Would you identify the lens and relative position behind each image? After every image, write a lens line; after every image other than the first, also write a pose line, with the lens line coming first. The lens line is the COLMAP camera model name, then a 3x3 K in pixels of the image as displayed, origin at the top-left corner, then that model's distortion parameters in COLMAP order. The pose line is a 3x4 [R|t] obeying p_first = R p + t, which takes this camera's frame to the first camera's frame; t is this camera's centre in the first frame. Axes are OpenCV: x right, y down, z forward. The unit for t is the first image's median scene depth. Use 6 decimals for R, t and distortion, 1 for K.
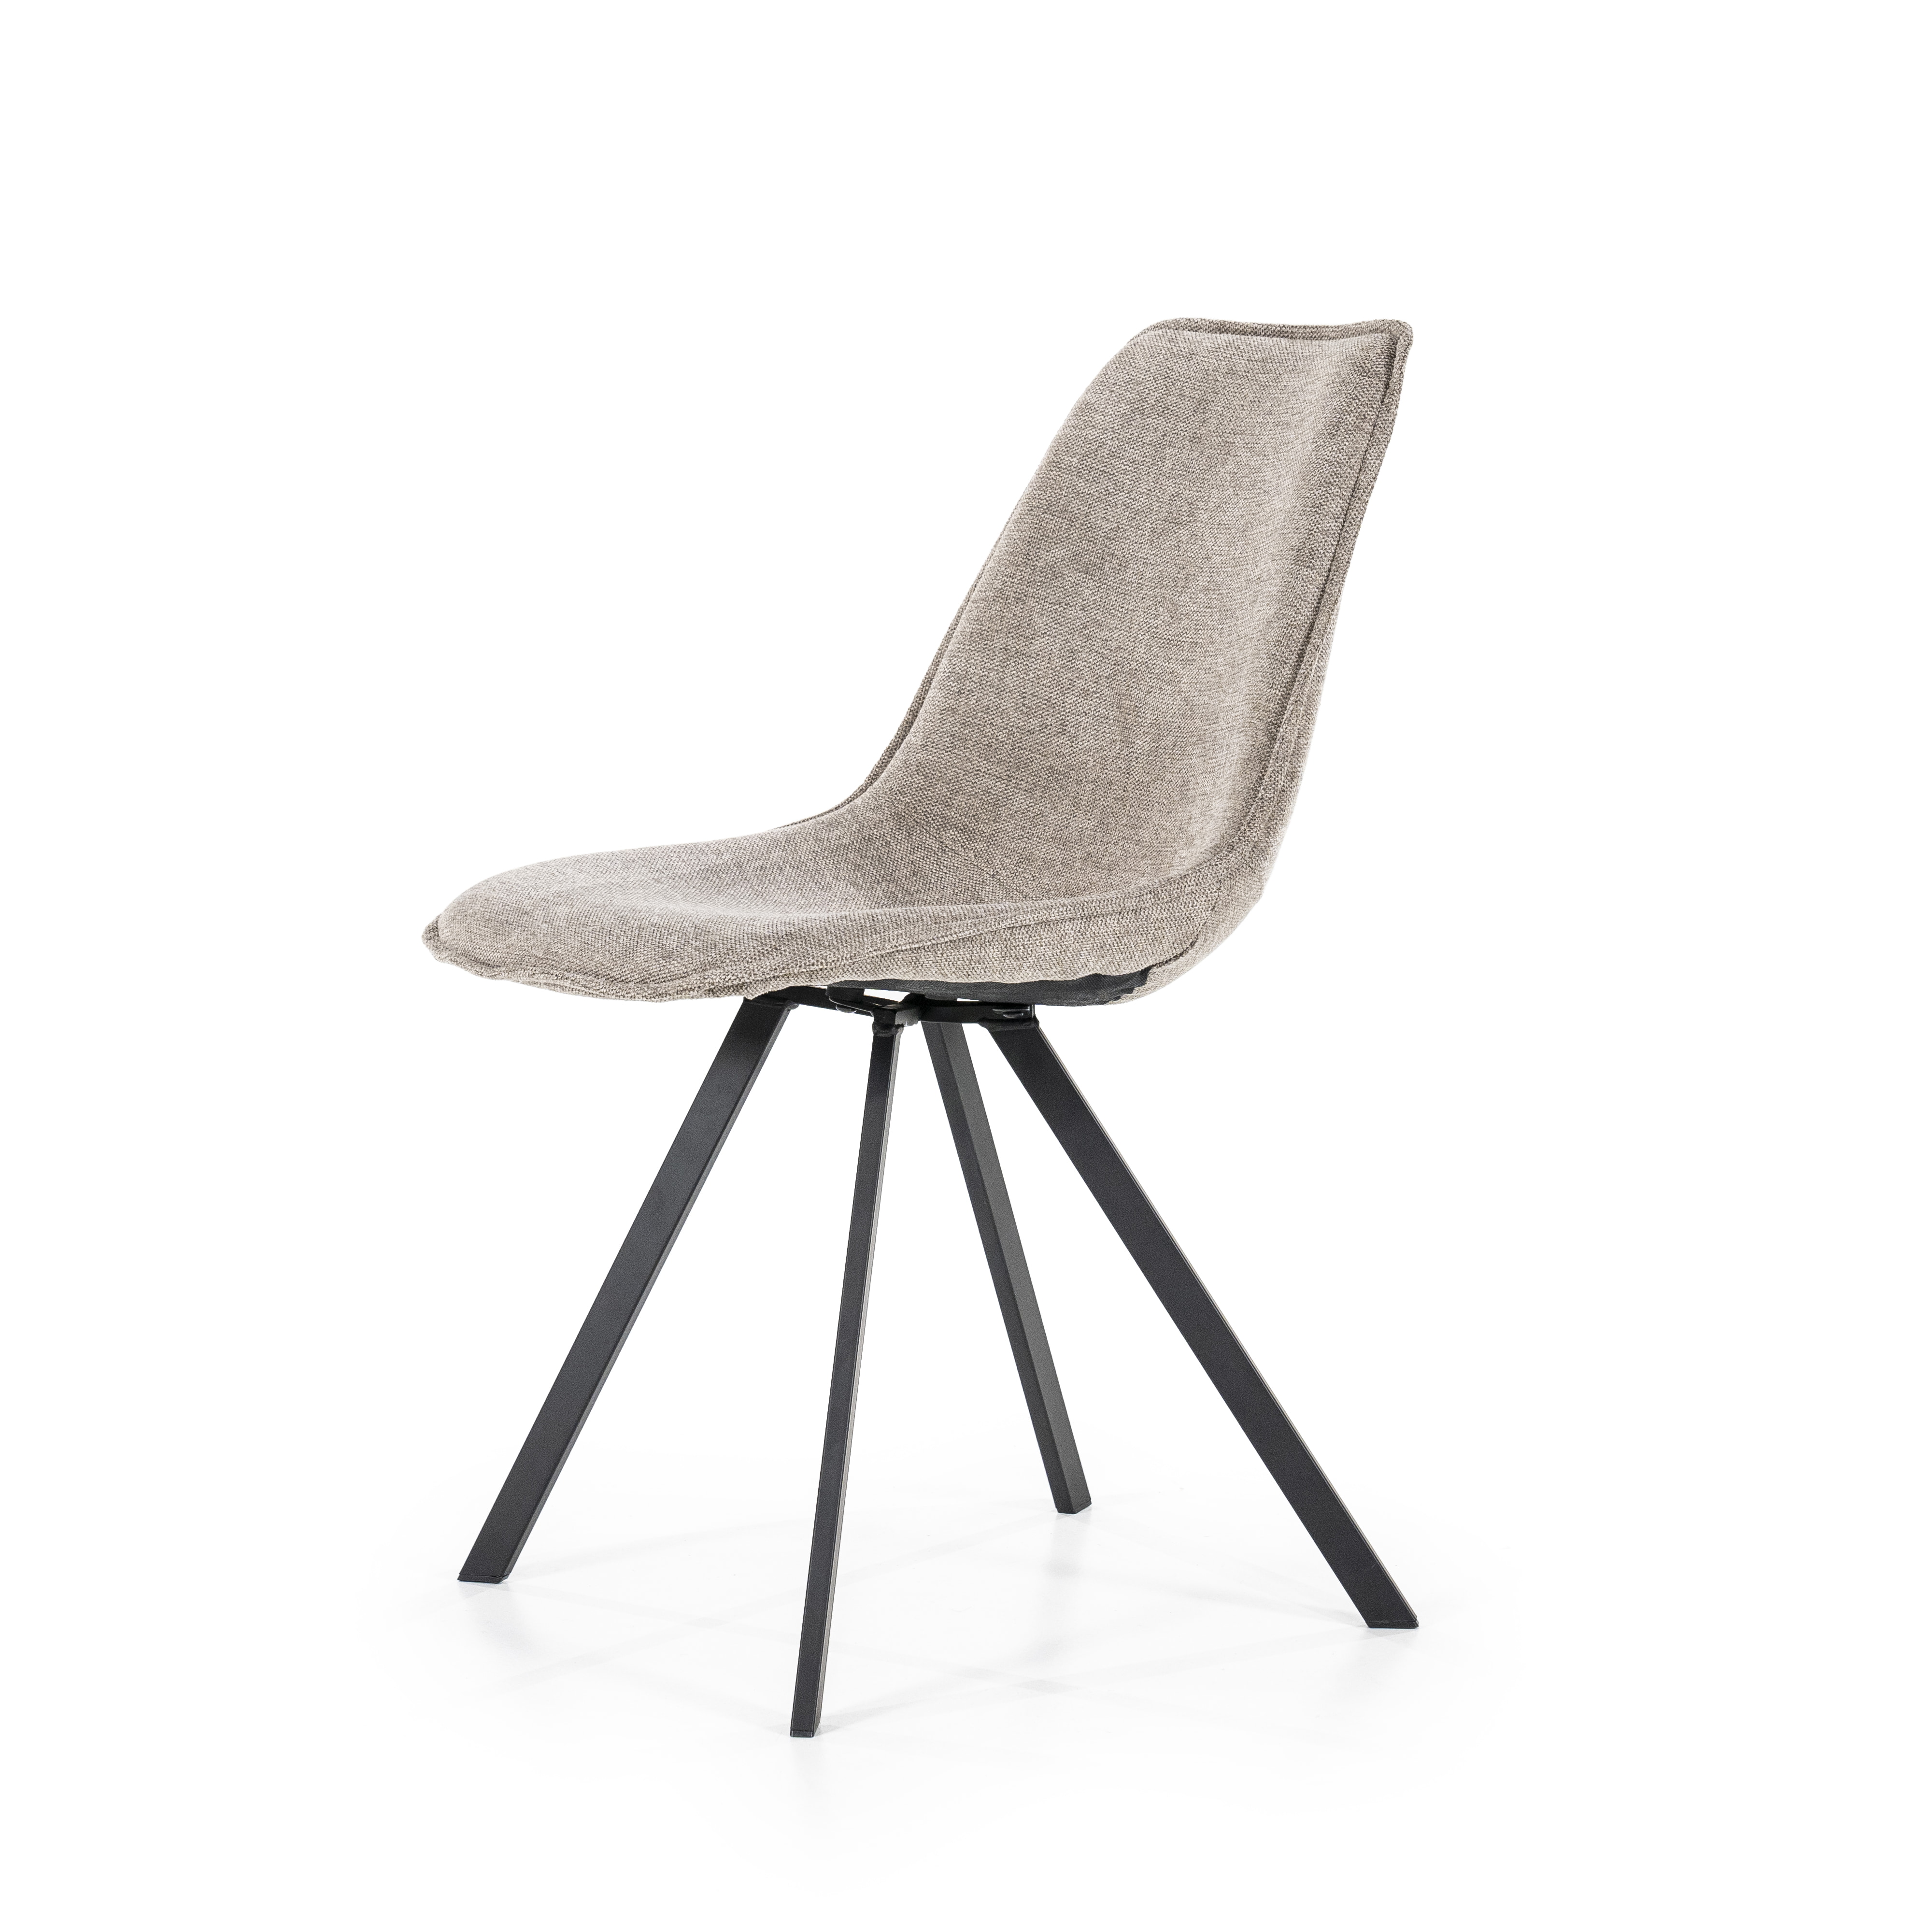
lens RADIAL K [[5480.6, 0, 966.0], [0, 5480.6, 966.0], [0, 0, 1]] dist [0.339585, 0.067245]
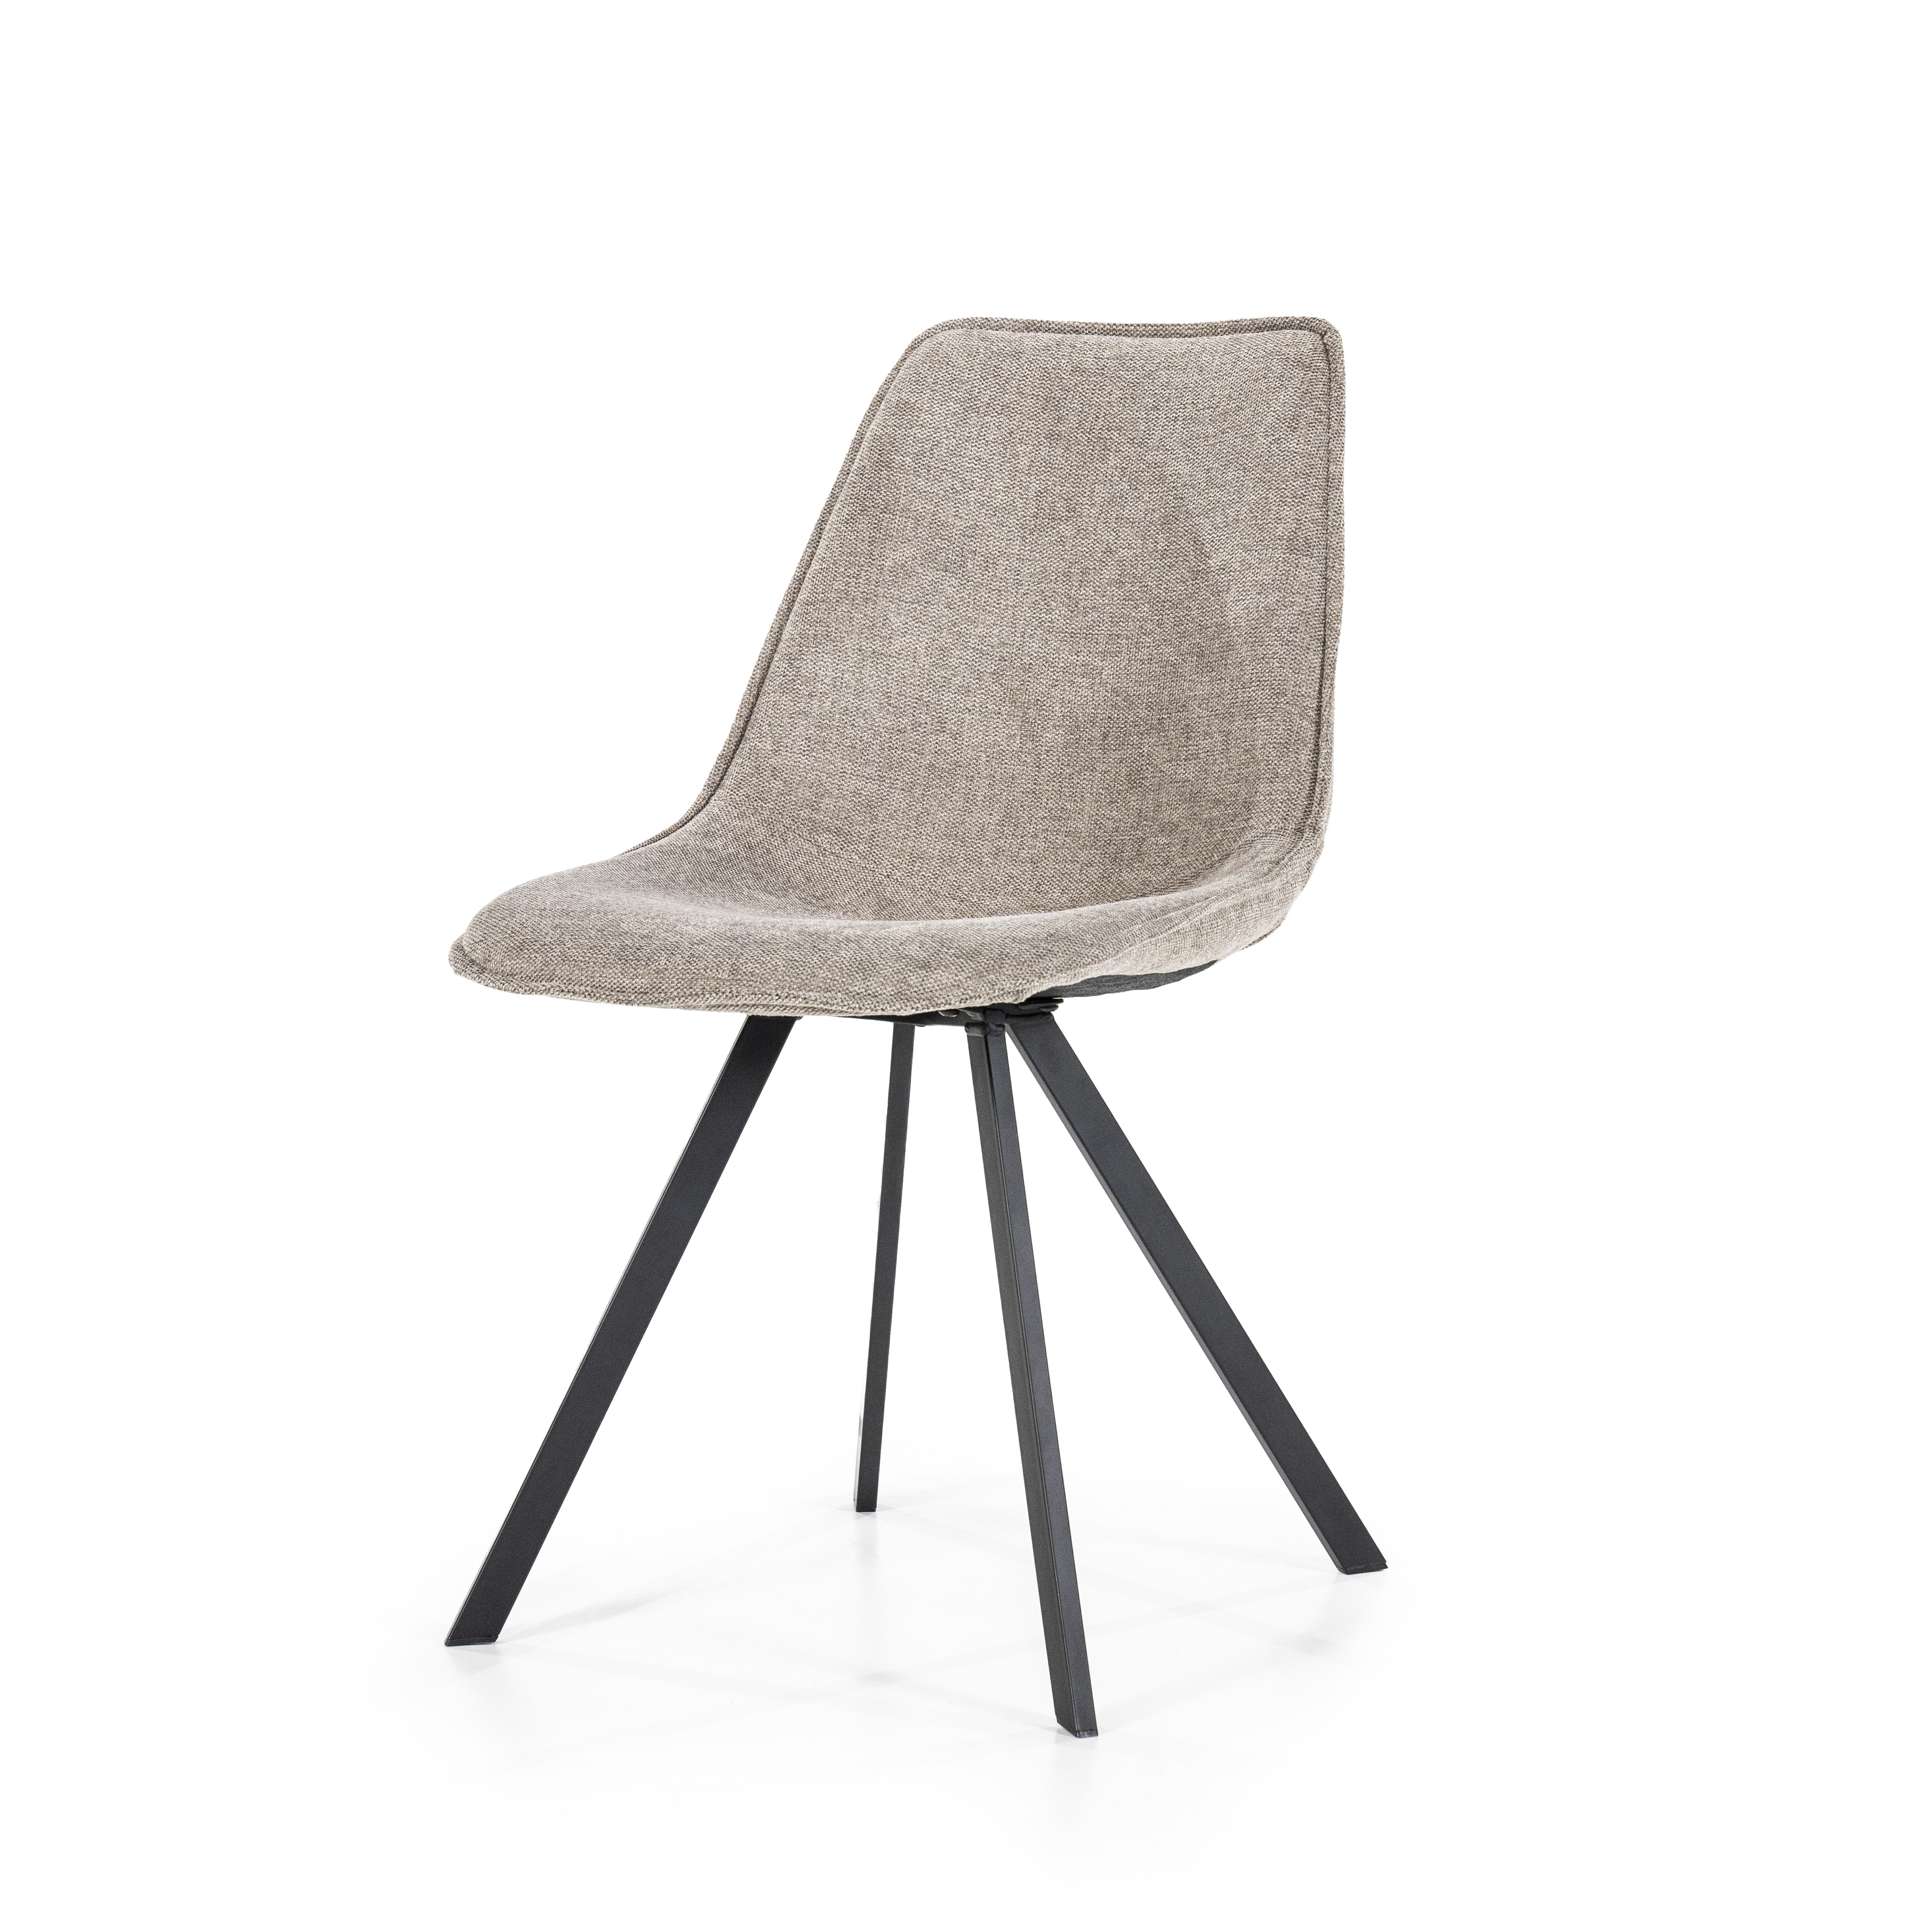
lens RADIAL K [[5480.6, 0, 966.0], [0, 5480.6, 966.0], [0, 0, 1]] dist [0.339585, 0.067245]
pose [[0.867079, -0.063836, 0.494064, -0.477168], [0.064825, 0.997782, 0.015151, -0.014373], [-0.493935, 0.018890, 0.869294, 0.125436]]
